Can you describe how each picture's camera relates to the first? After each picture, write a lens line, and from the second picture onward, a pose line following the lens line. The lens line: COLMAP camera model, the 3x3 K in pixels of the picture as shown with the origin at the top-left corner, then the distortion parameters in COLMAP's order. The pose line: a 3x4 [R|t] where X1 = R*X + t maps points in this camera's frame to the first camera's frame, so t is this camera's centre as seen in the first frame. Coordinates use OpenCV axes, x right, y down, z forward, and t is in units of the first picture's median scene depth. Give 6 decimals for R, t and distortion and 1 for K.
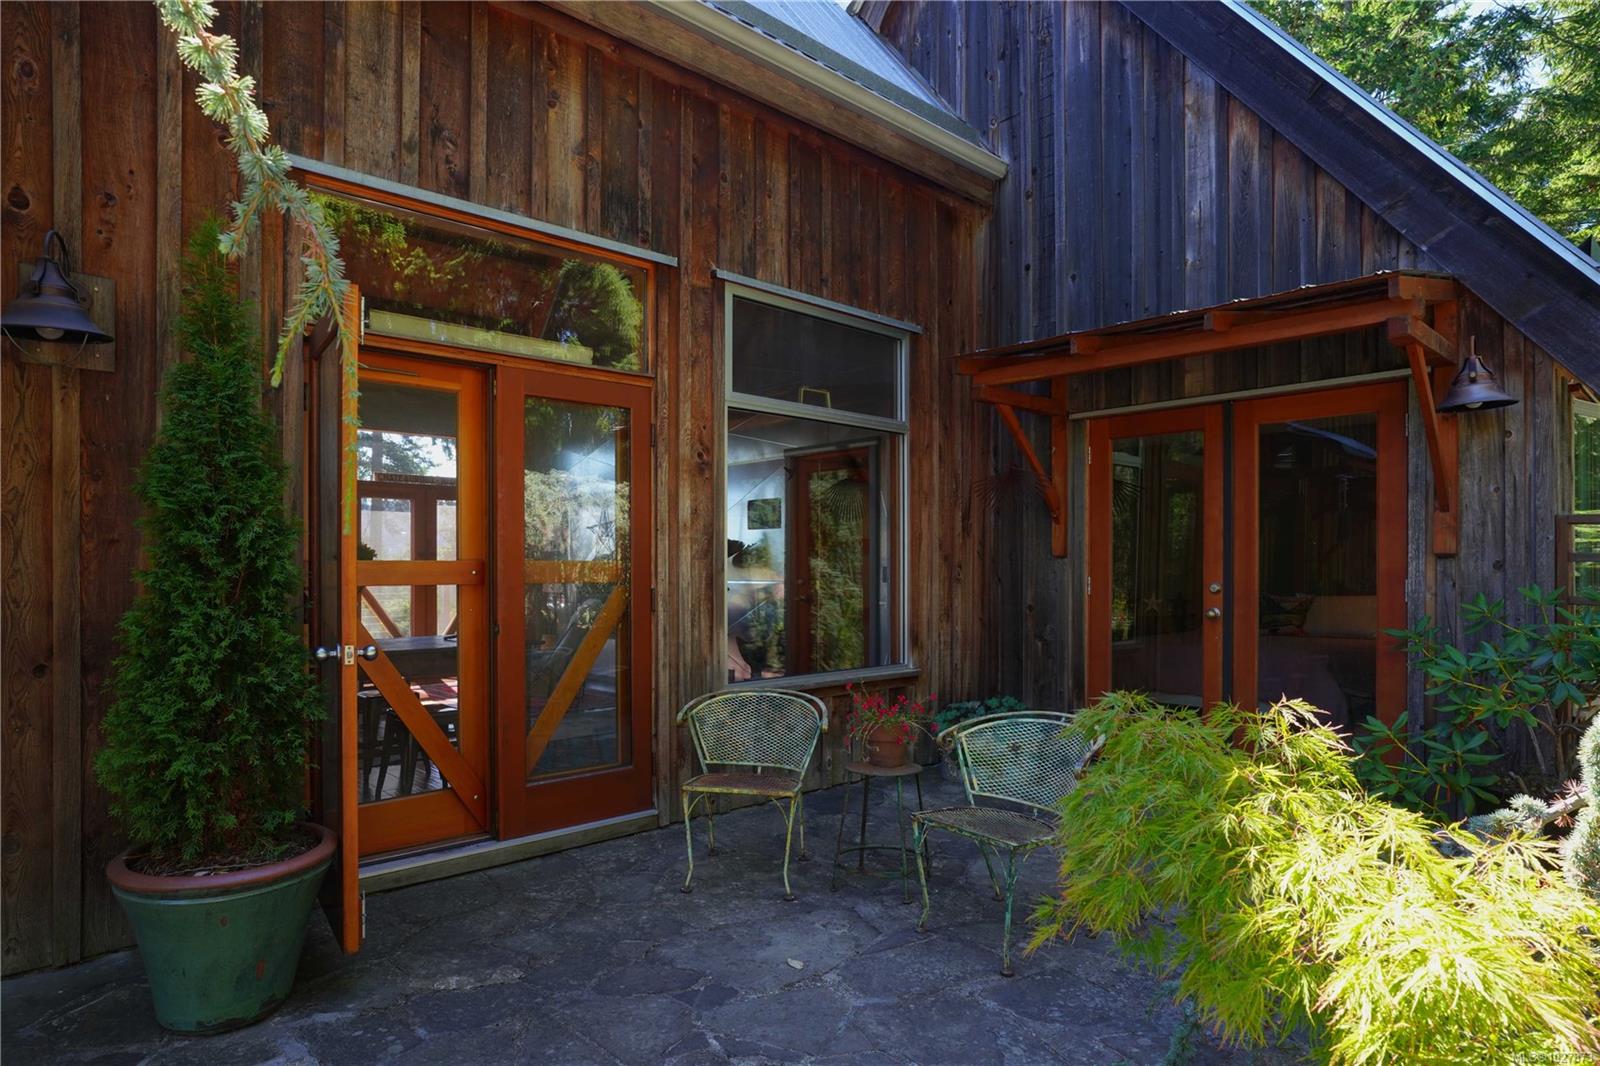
lens RADIAL K [[886.6, 0, 803.2], [0, 886.6, 541.6], [0, 0, 1]] dist [-0.024750, 0.000218]
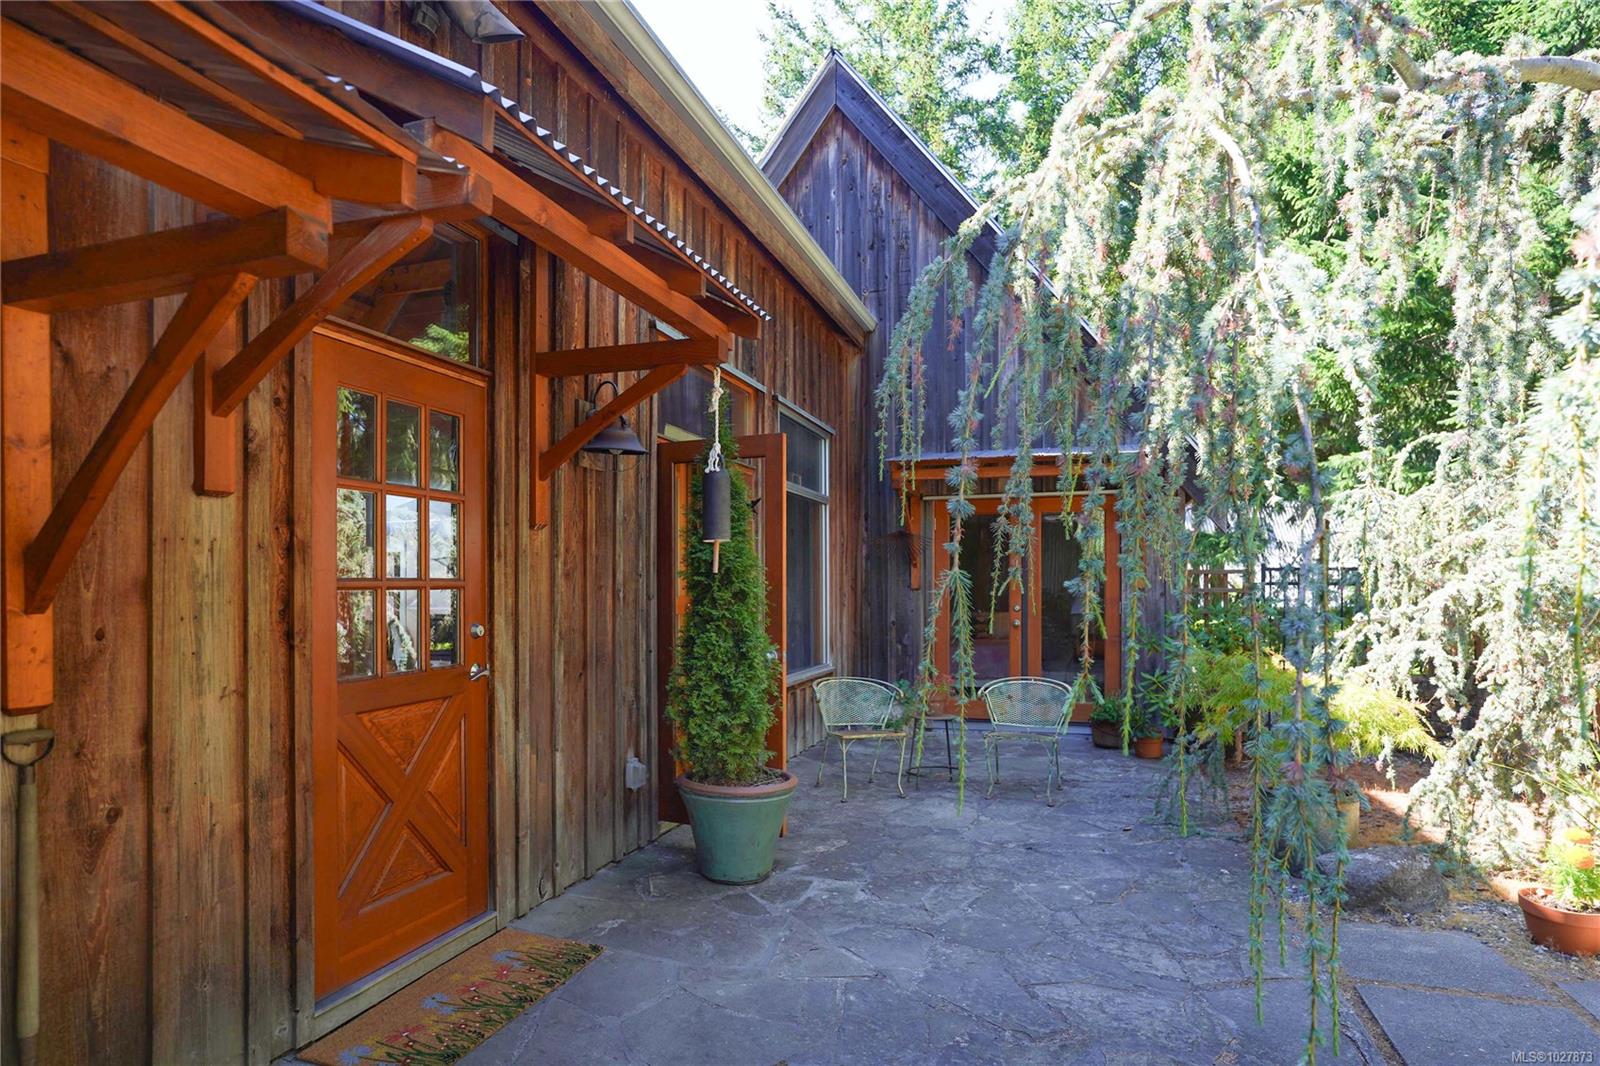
lens RADIAL K [[886.6, 0, 794.5], [0, 886.6, 546.3], [0, 0, 1]] dist [-0.024750, 0.000218]
pose [[0.869357, 0.022301, 0.493681, -1.110380], [-0.012655, 0.999658, -0.022871, -0.032654], [-0.494022, 0.013635, 0.869342, -0.392020]]
